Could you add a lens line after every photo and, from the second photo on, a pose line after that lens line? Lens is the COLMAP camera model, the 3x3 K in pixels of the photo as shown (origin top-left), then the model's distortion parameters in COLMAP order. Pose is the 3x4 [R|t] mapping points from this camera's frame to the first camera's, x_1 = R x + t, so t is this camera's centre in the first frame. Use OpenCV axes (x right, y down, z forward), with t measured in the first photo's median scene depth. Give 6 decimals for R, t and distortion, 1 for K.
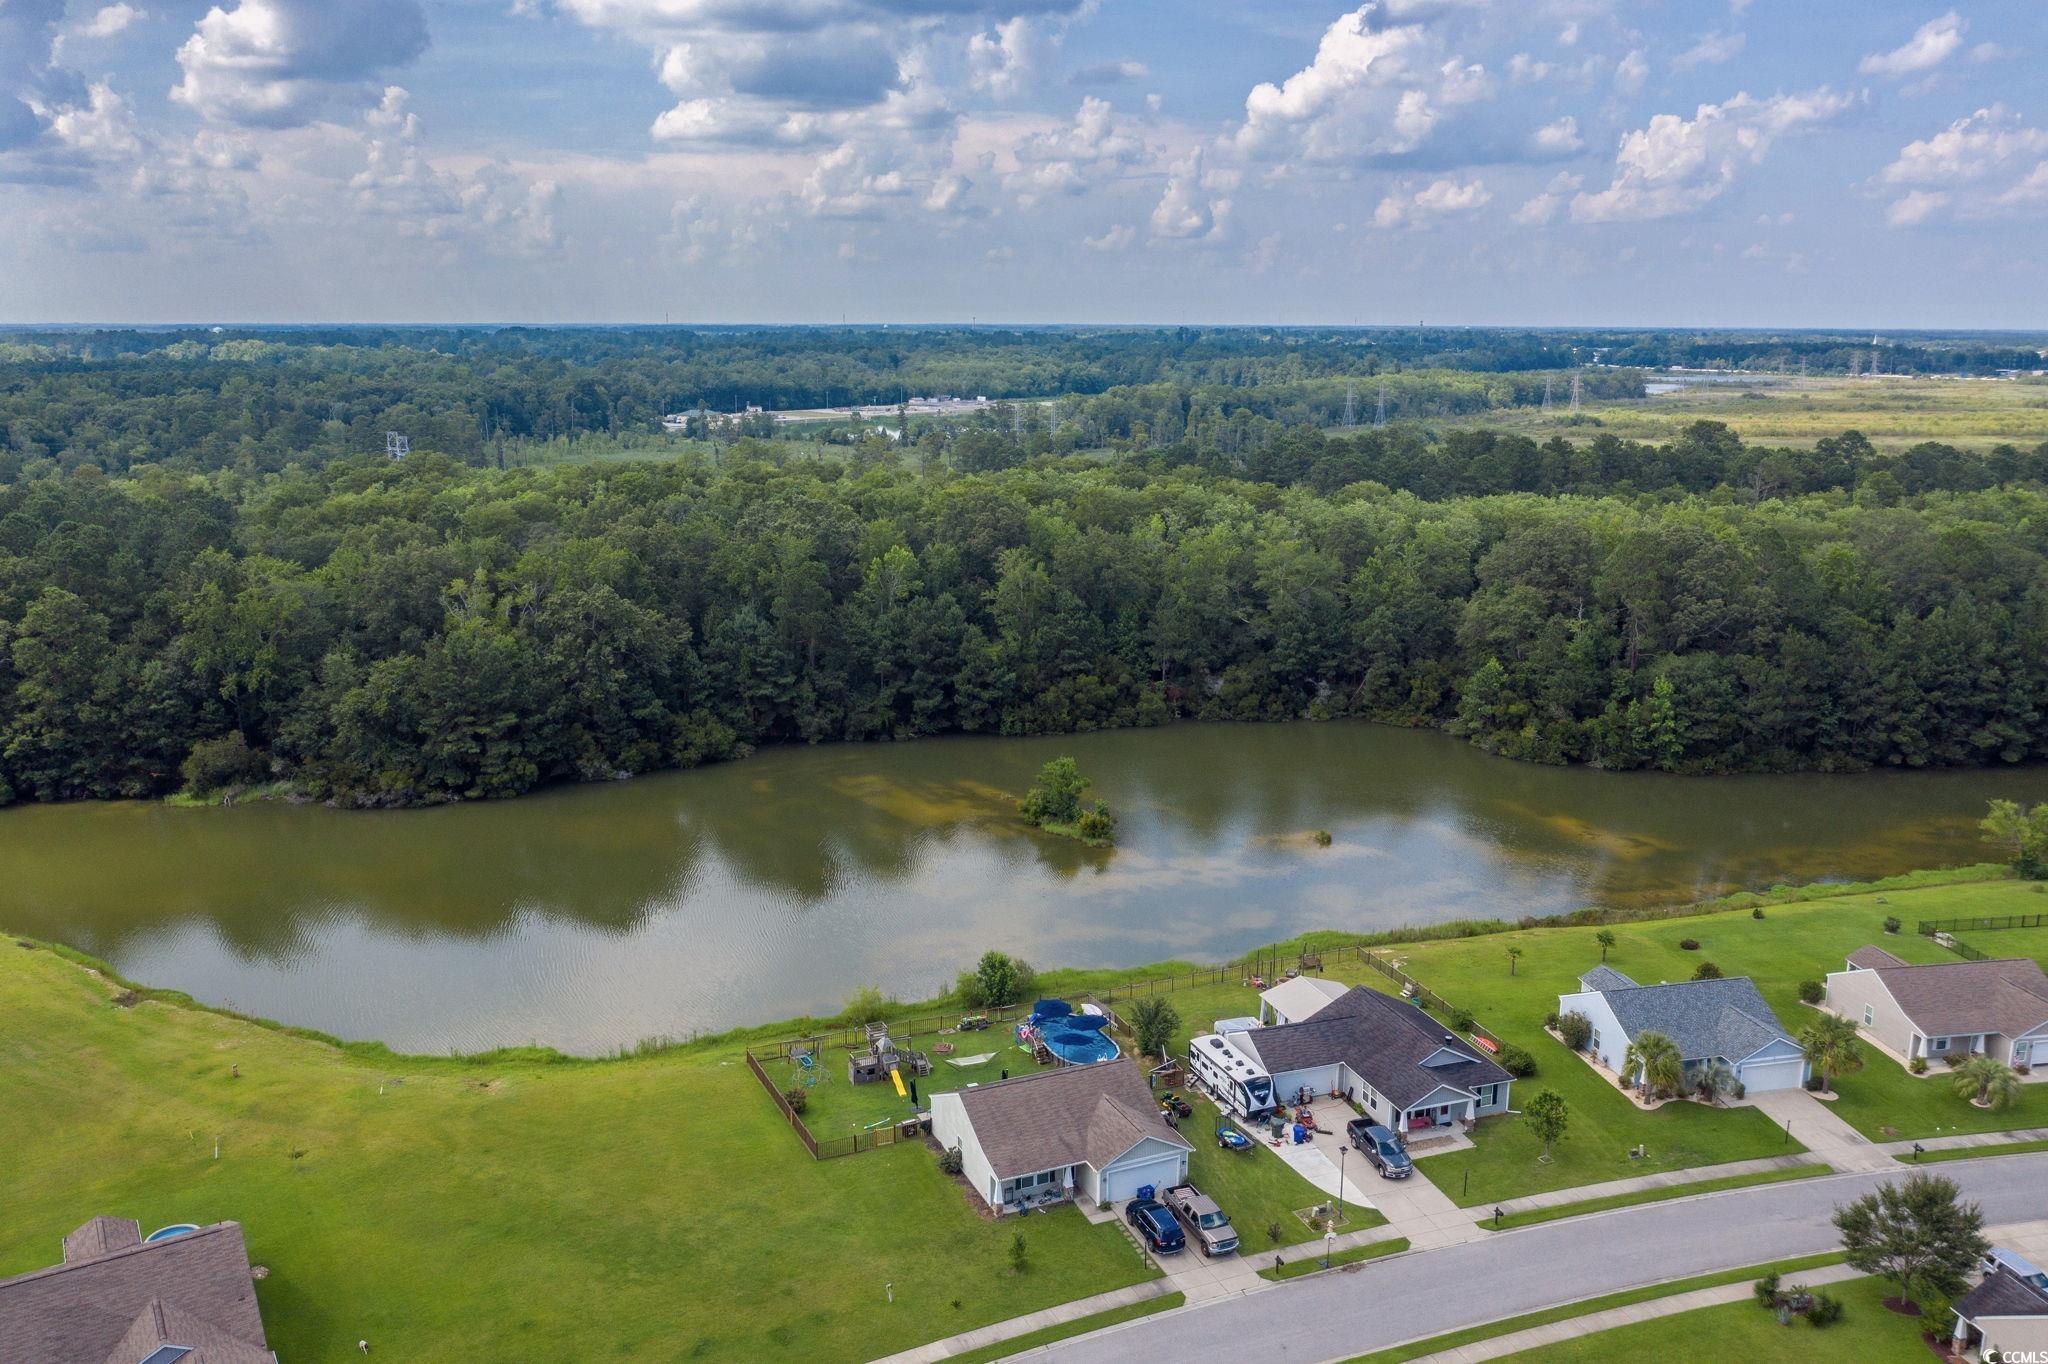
lens RADIAL K [[1615.8, 0, 1014.1], [0, 1615.8, 680.7], [0, 0, 1]] dist [-0.015577, -0.003659]
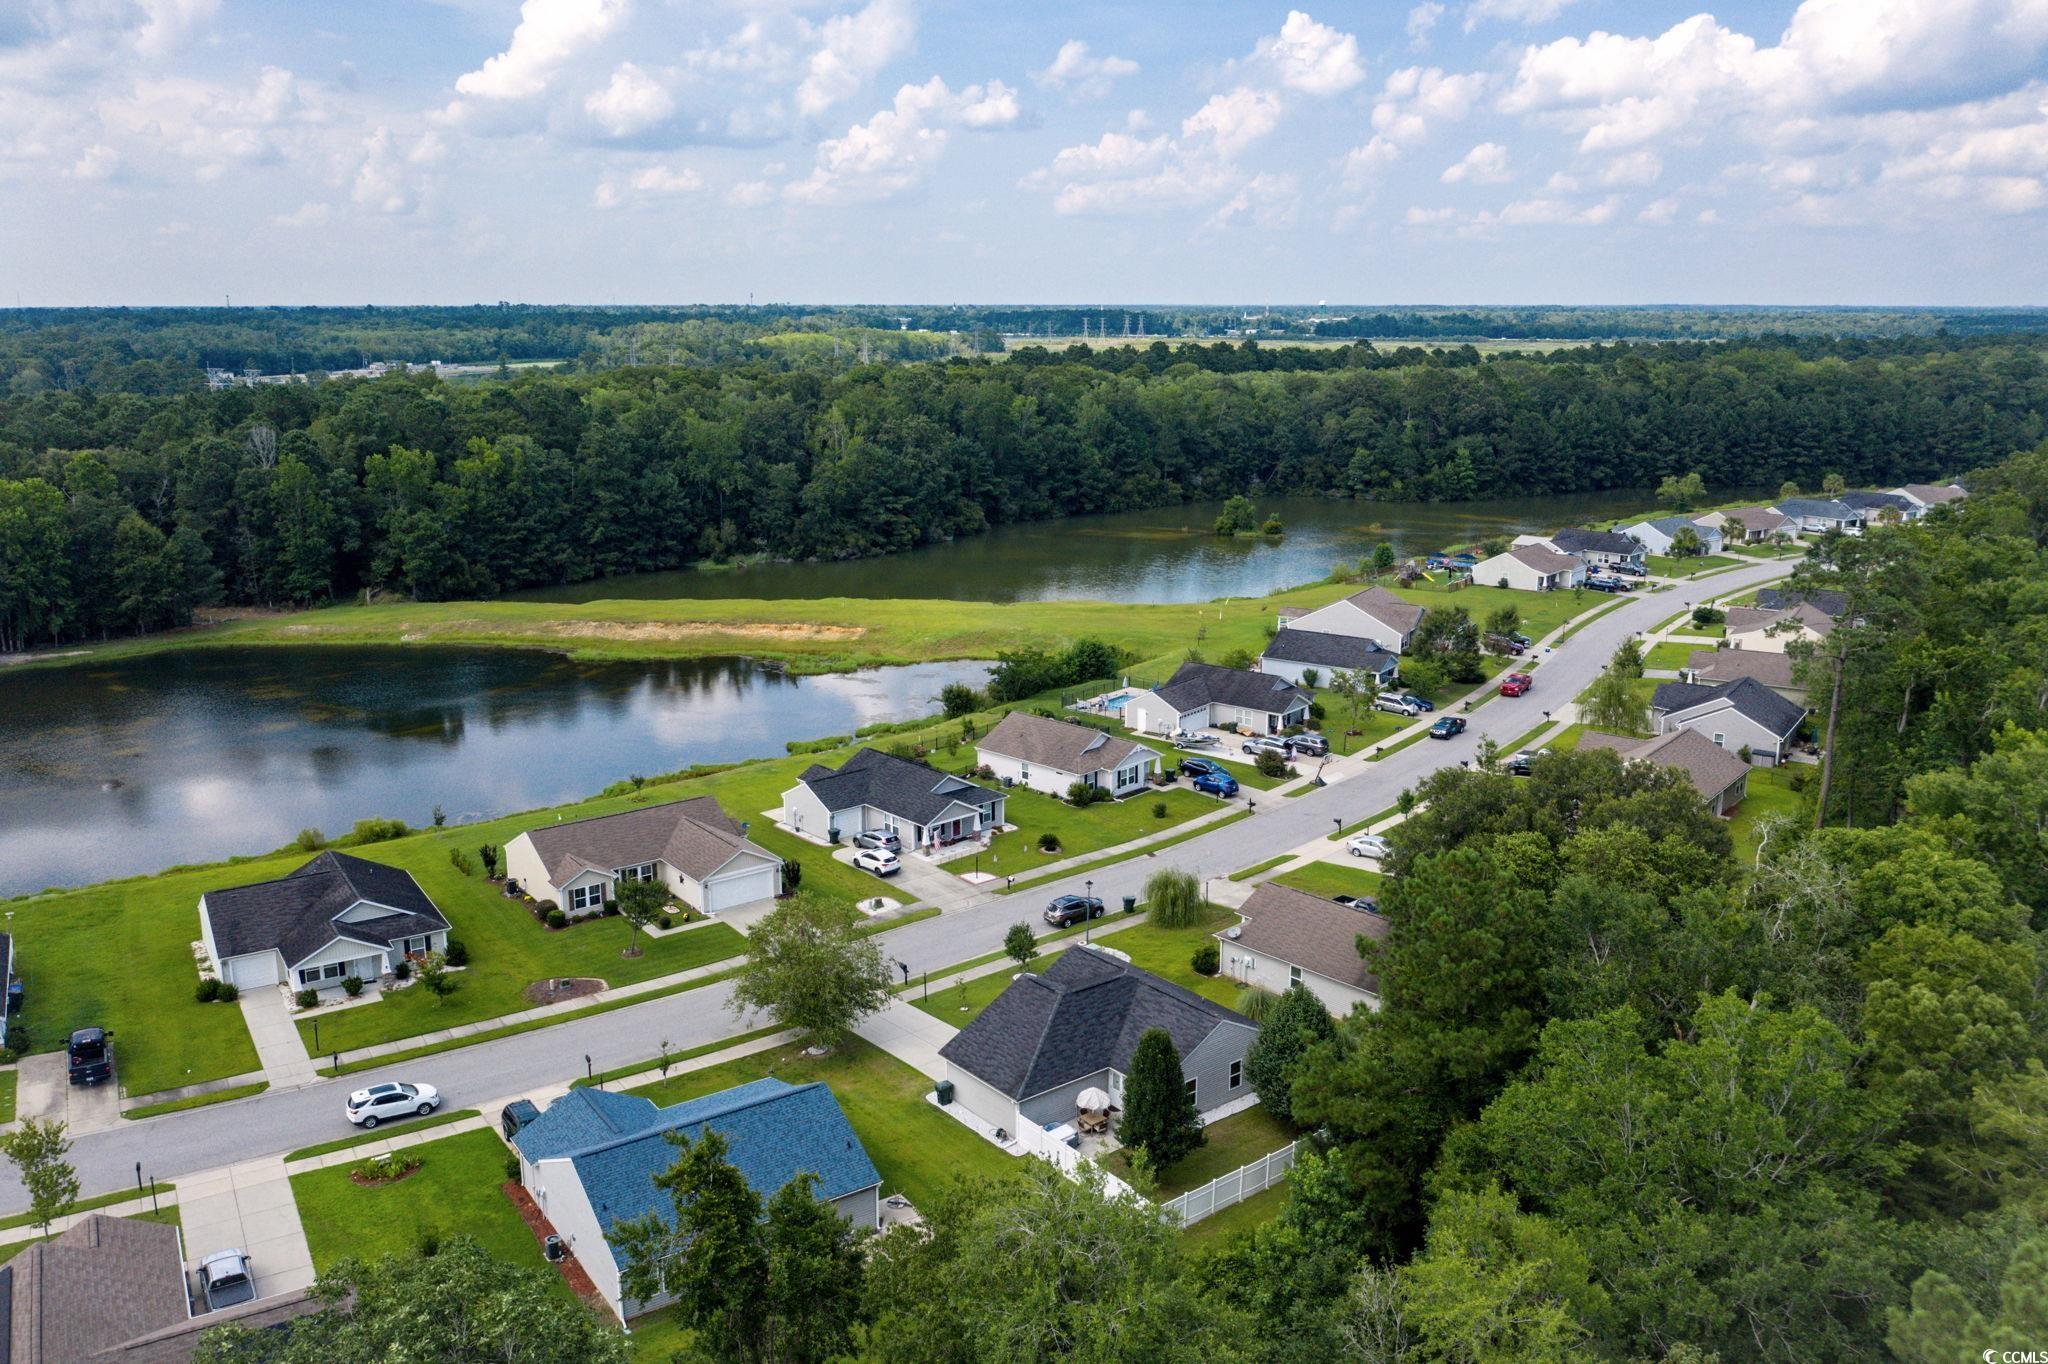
lens RADIAL K [[1615.8, 0, 1020.4], [0, 1615.8, 661.6], [0, 0, 1]] dist [-0.015577, -0.003659]
pose [[0.893191, -0.100602, 0.438281, -0.784108], [0.100790, 0.994644, 0.022905, 0.133119], [-0.438238, 0.023716, 0.898546, -0.360971]]
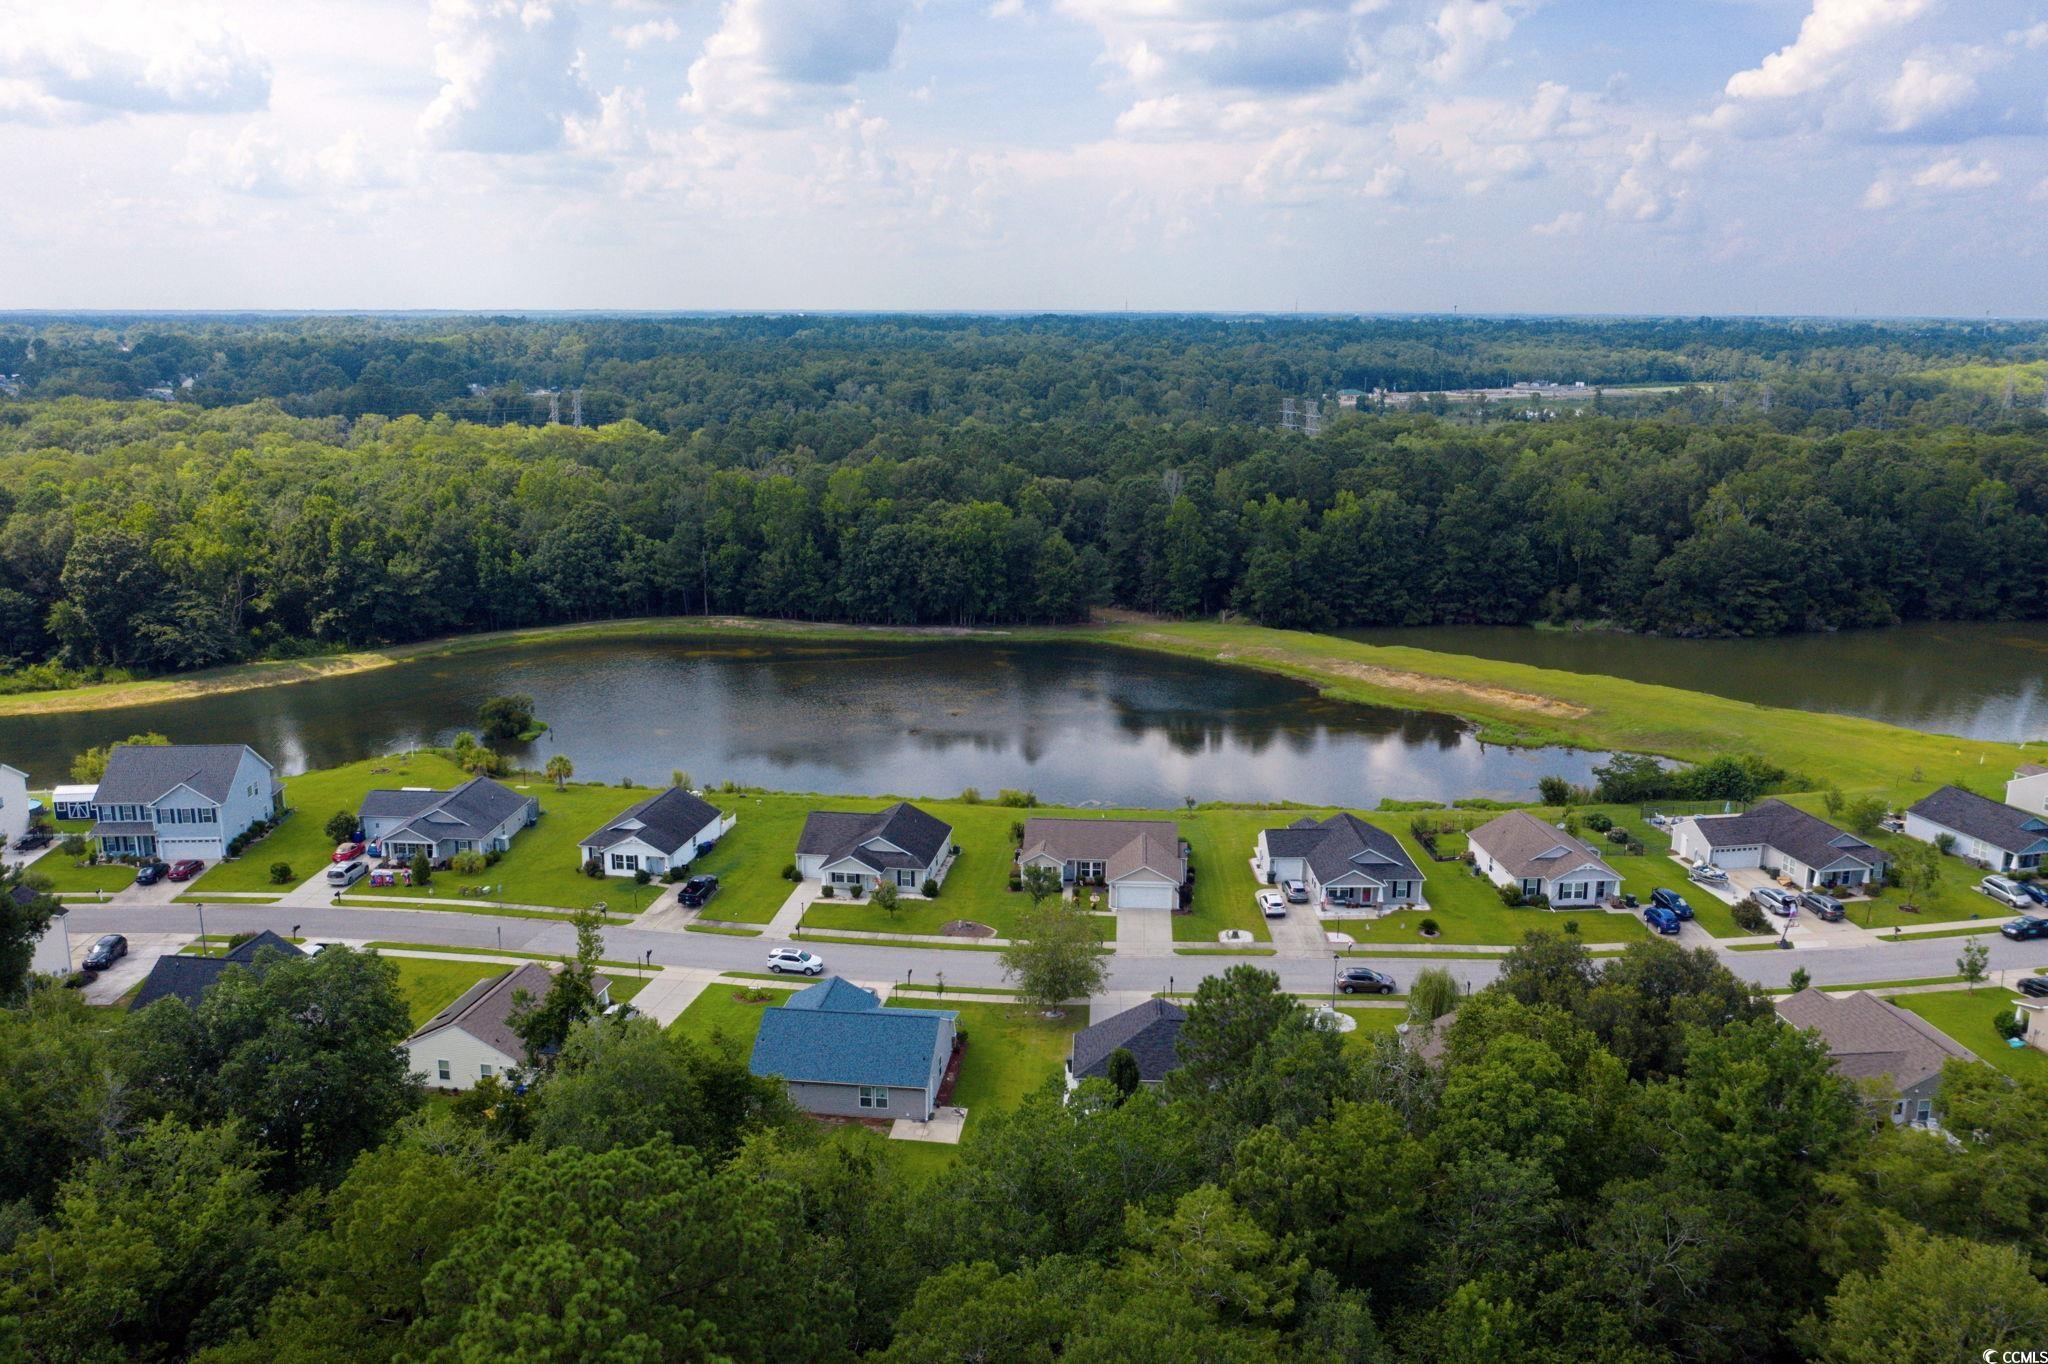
lens RADIAL K [[1615.8, 0, 1014.1], [0, 1615.8, 644.6], [0, 0, 1]] dist [-0.015577, -0.003659]
pose [[0.967167, 0.051992, -0.248768, -0.536027], [-0.055583, 0.998426, -0.007427, 0.112790], [0.247991, 0.021011, 0.968535, -0.515513]]
